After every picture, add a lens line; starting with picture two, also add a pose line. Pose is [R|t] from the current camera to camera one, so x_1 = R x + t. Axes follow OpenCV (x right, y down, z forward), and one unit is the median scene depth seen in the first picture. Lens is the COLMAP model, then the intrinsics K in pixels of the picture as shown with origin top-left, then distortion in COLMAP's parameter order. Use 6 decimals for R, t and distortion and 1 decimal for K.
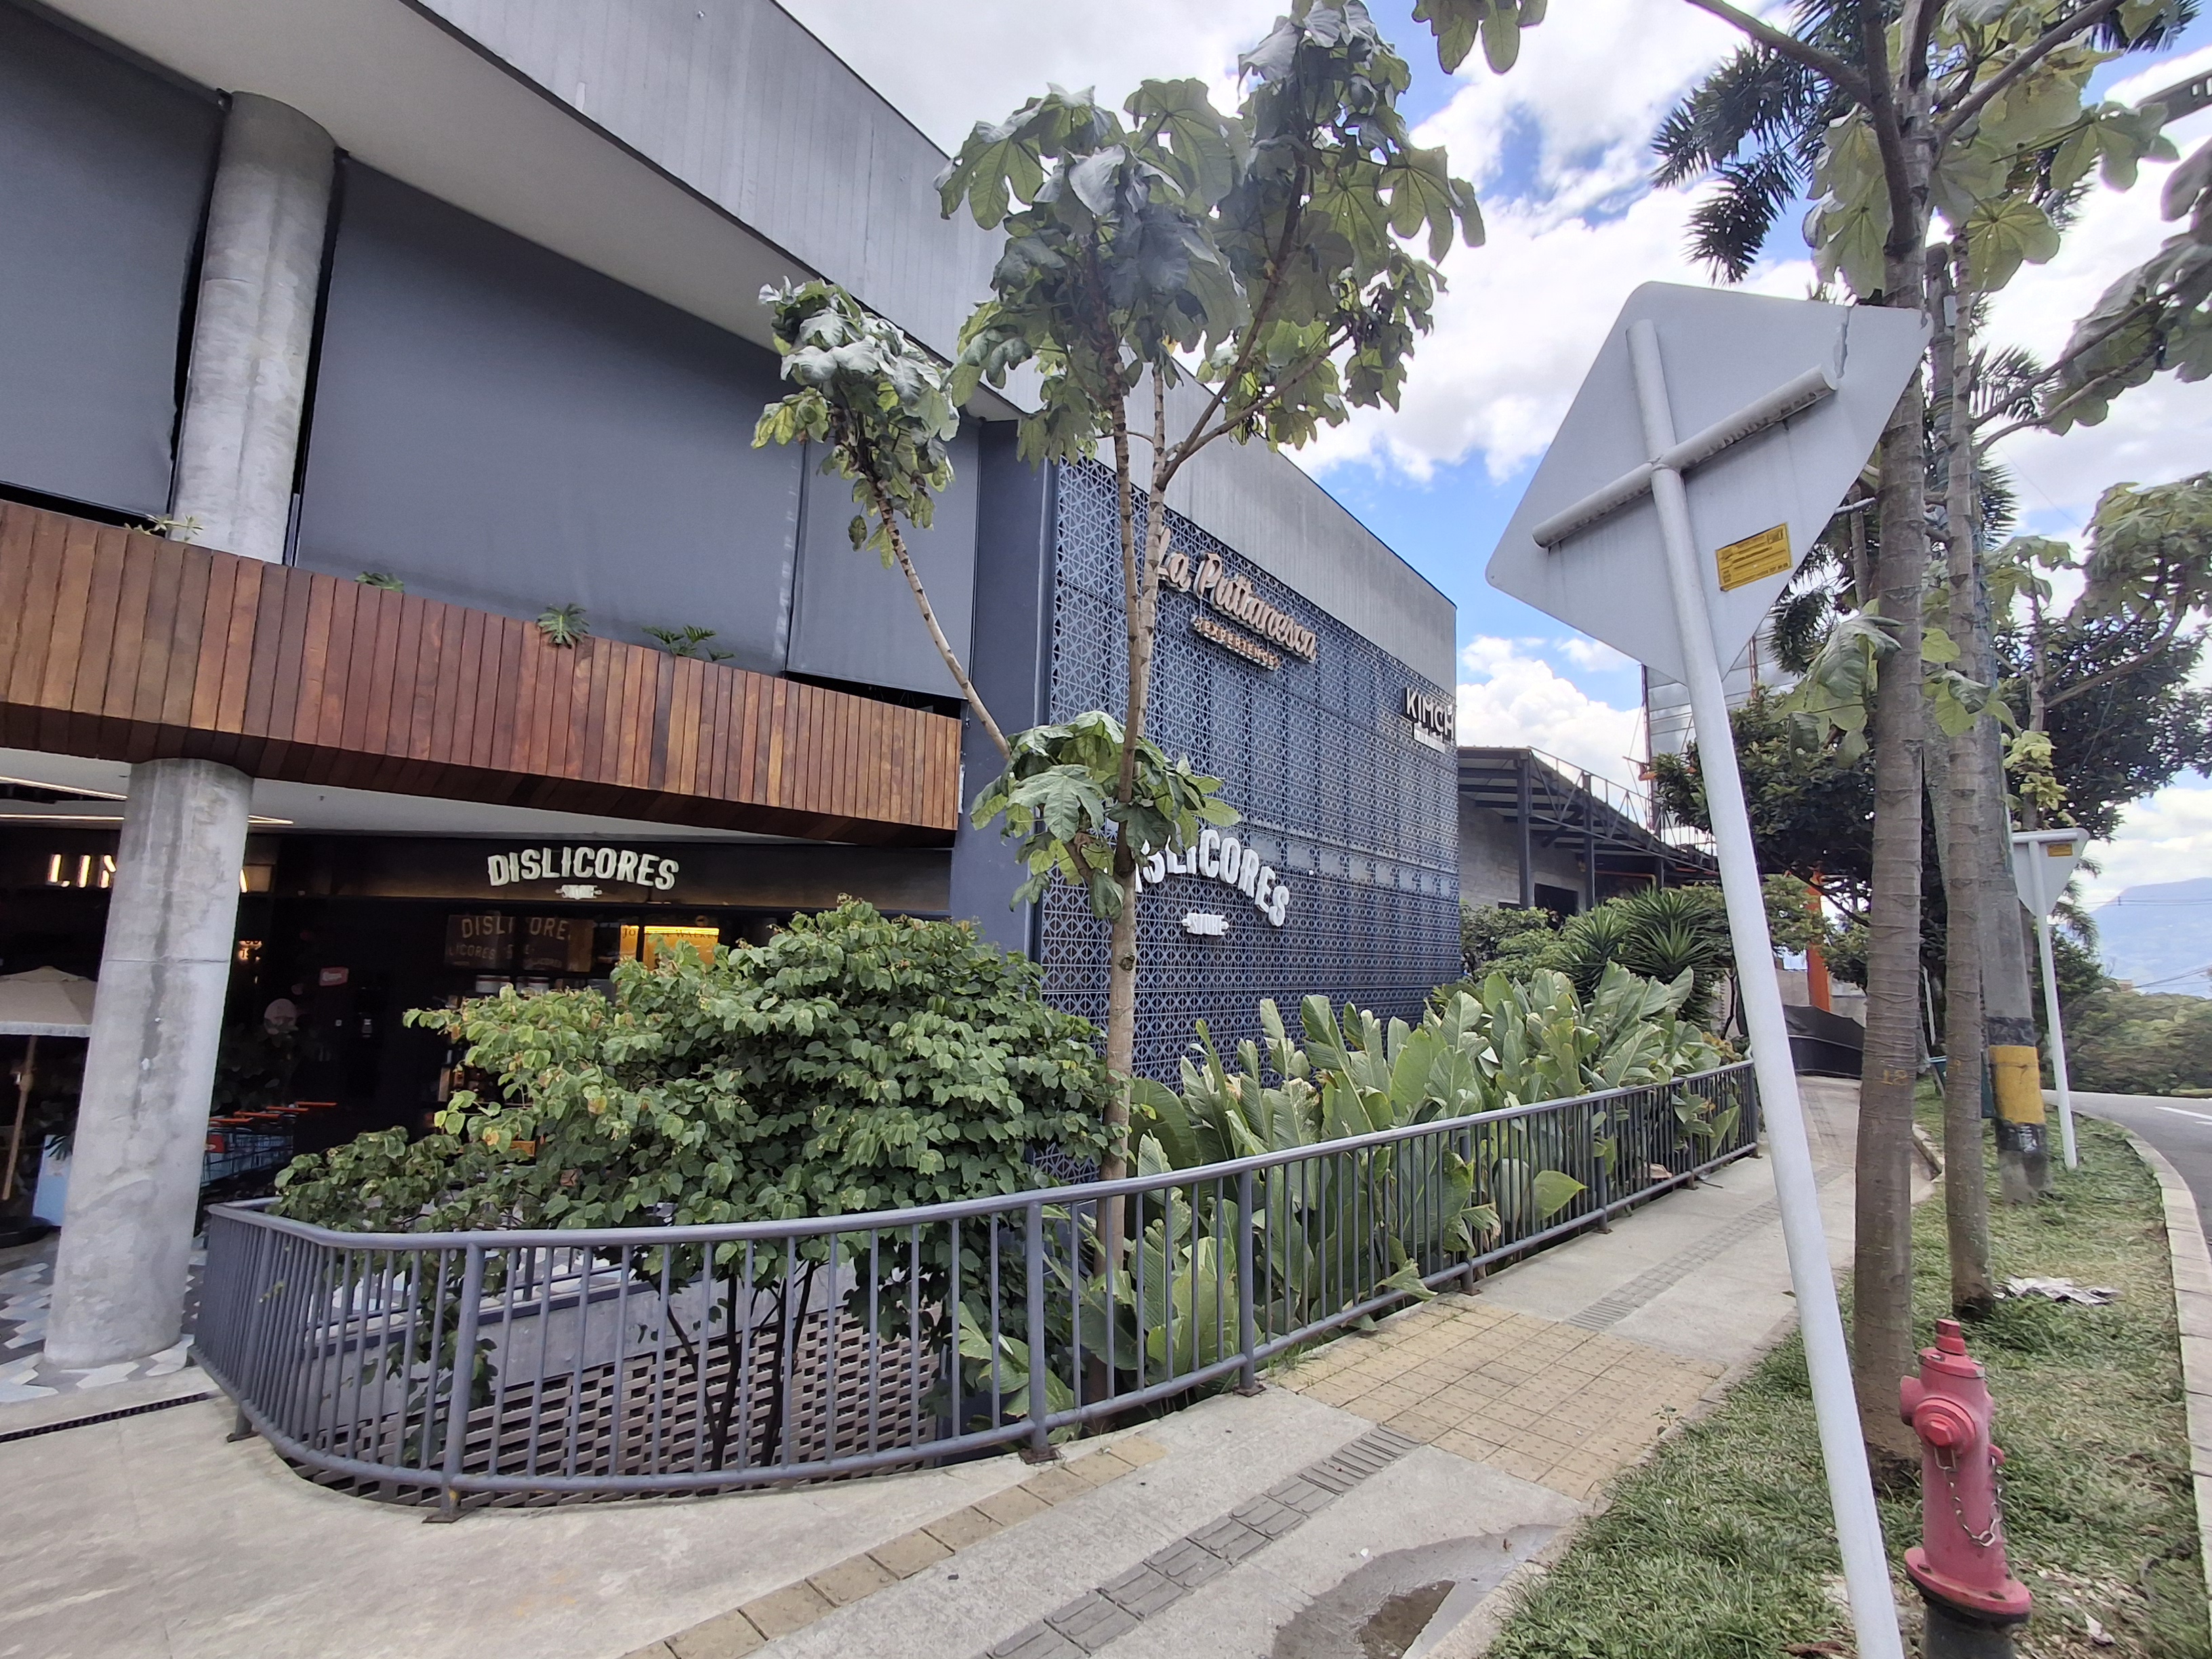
lens RADIAL K [[994.3, 0, 1105.6], [0, 994.3, 839.7], [0, 0, 1]] dist [0.004285, 0.004725]
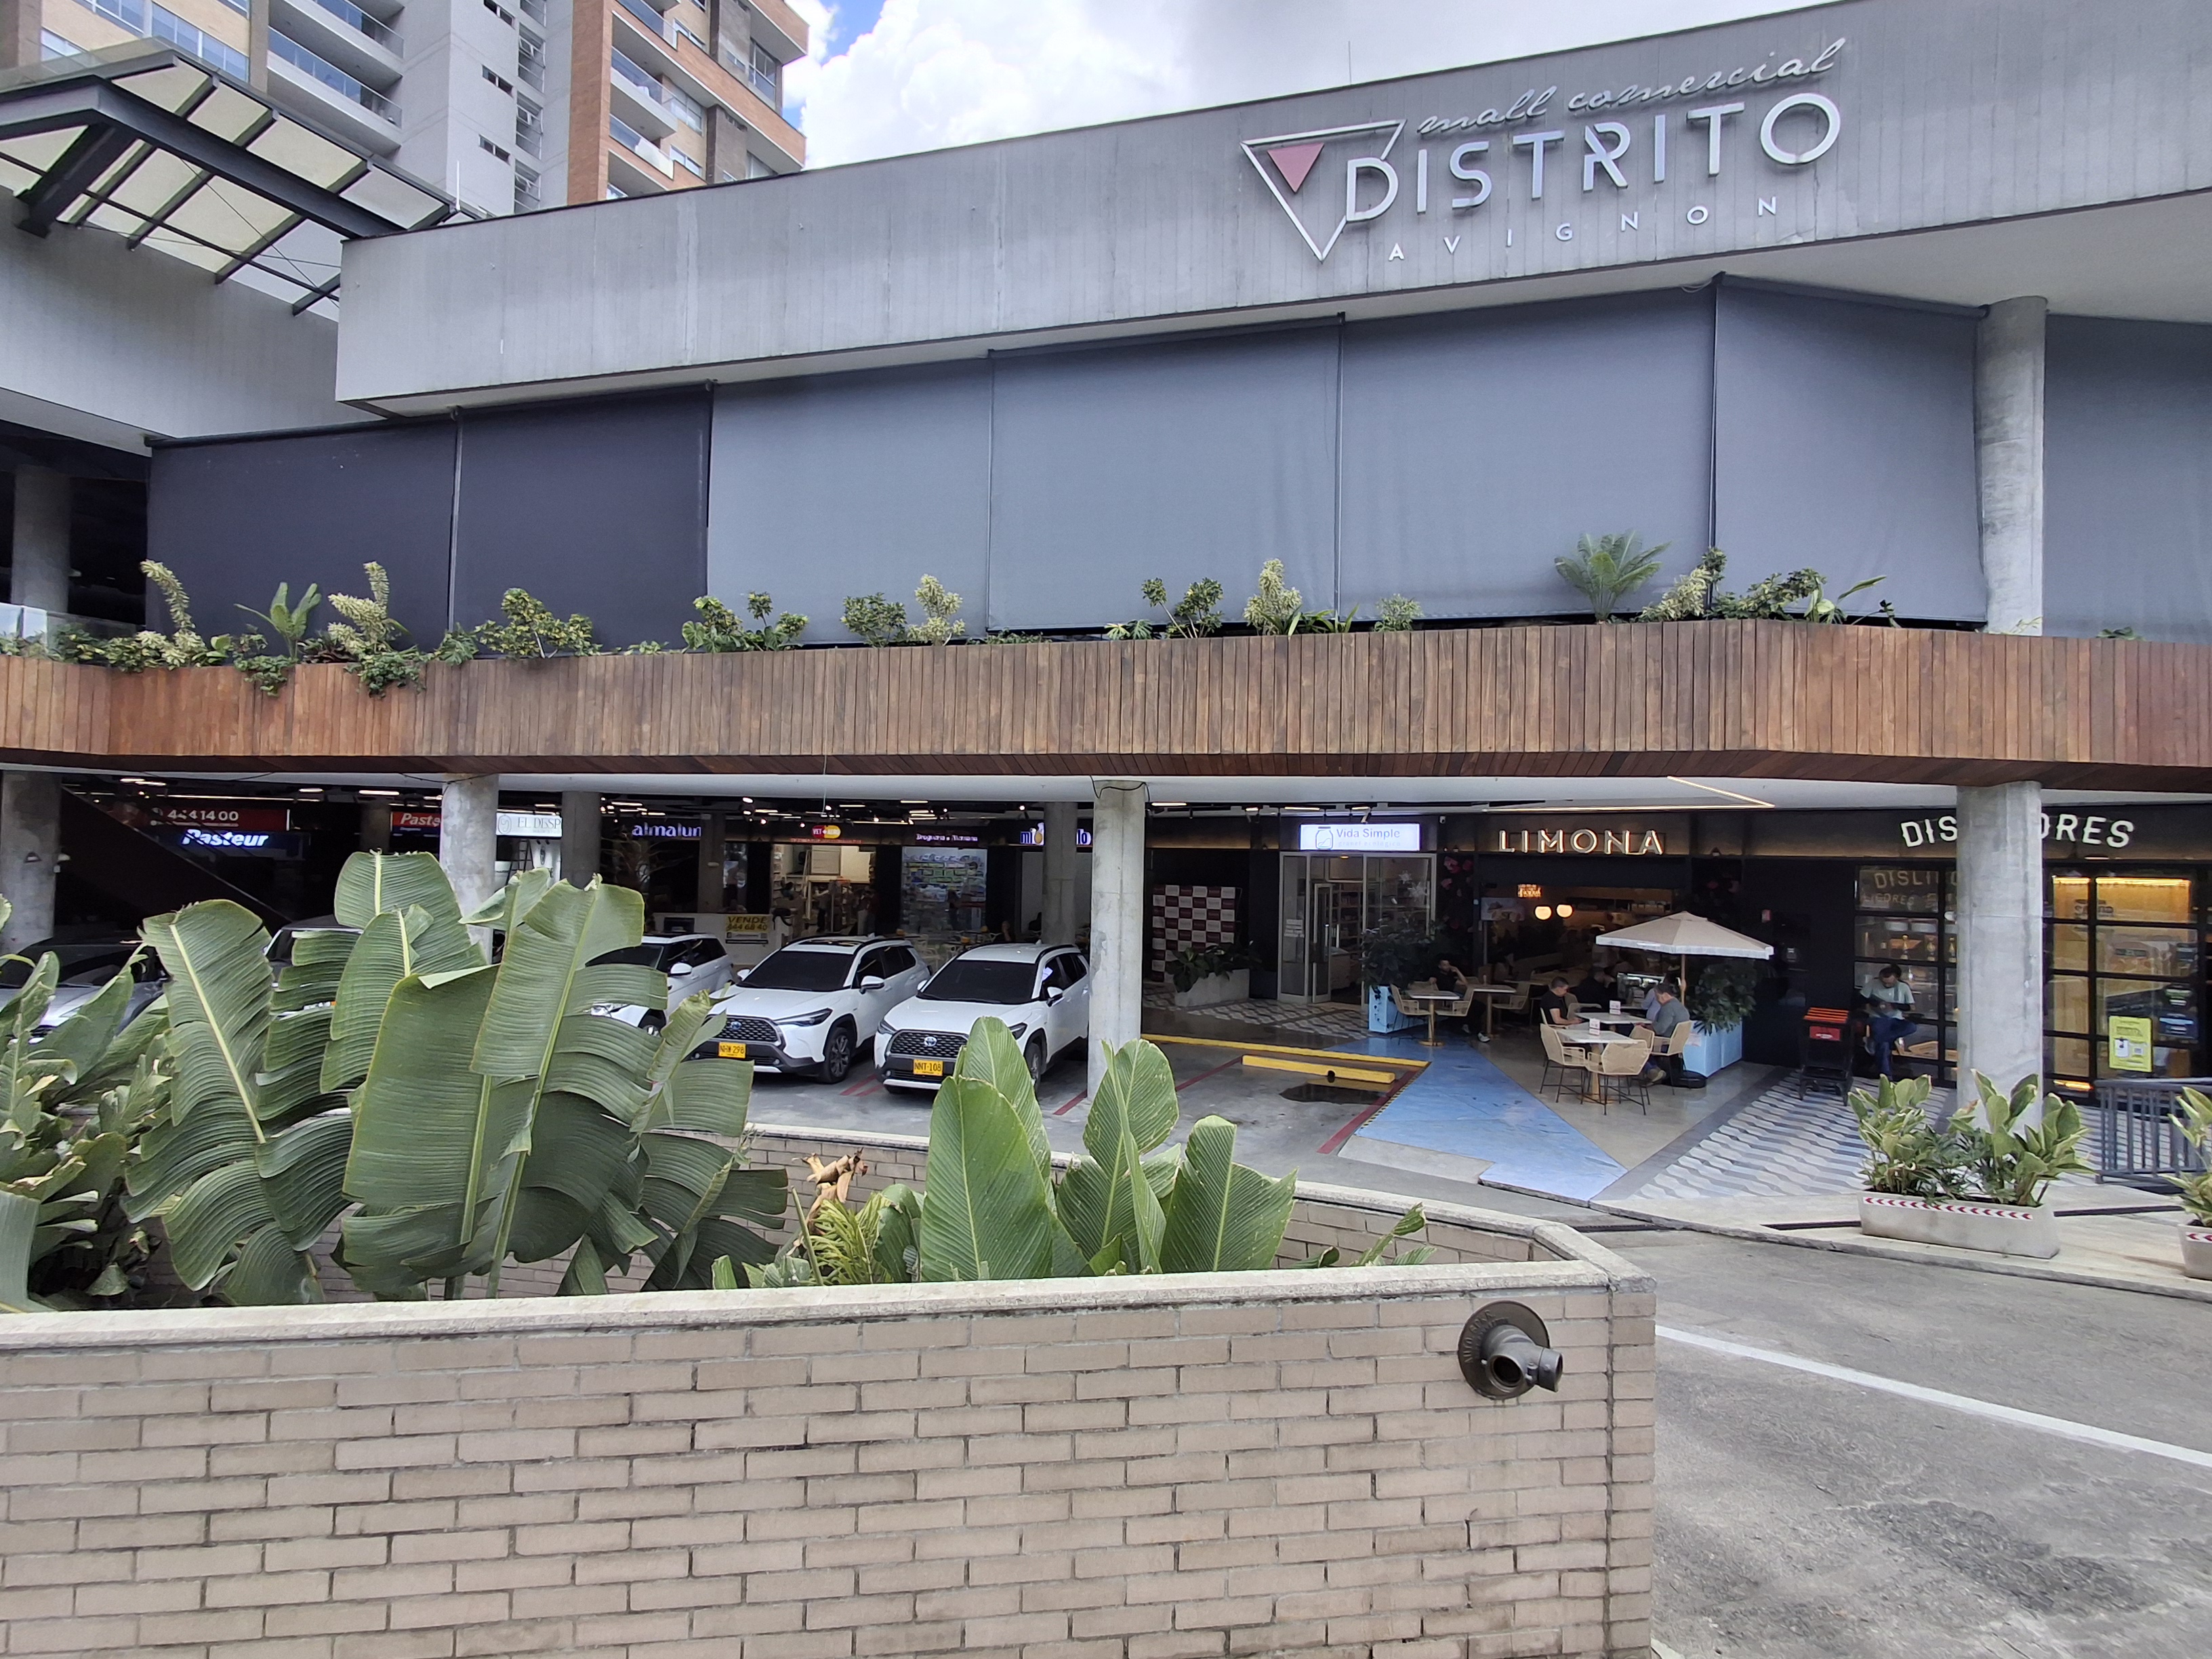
lens RADIAL K [[994.3, 0, 1105.9], [0, 994.3, 837.4], [0, 0, 1]] dist [0.004285, 0.004725]
pose [[0.820299, -0.031483, -0.571067, -0.742737], [0.076380, 0.995570, 0.054828, -0.114198], [0.566811, -0.088594, 0.819070, -0.616686]]
